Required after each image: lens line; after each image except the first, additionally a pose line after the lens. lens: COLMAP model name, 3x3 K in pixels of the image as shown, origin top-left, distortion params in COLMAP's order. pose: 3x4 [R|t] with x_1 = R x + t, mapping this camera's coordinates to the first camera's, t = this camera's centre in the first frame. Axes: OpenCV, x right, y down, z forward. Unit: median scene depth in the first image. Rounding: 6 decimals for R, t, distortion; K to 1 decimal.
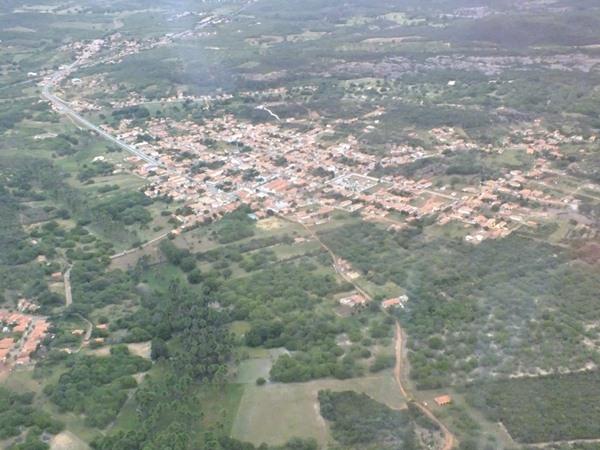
lens RADIAL K [[721.4, 0, 298.1], [0, 721.4, 222.8], [0, 0, 1]] dist [-0.068720, 0.000000]
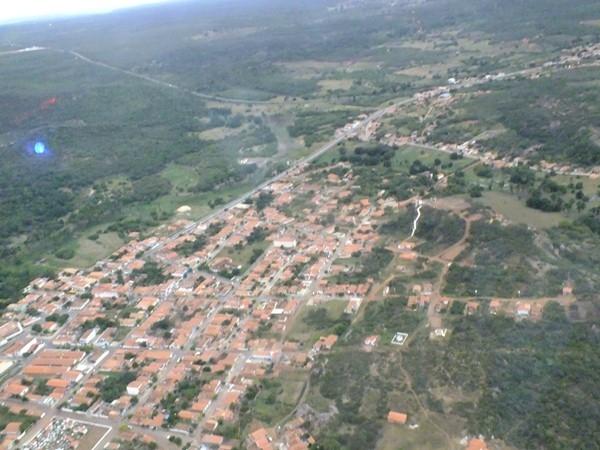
lens RADIAL K [[589.2, 0, 298.0], [0, 589.2, 222.9], [0, 0, 1]] dist [-0.040081, 0.000000]
pose [[0.425896, 0.320612, -0.846062, 0.351855], [-0.240994, 0.941527, 0.235475, -0.273425], [0.872086, 0.103608, 0.478258, 0.835685]]
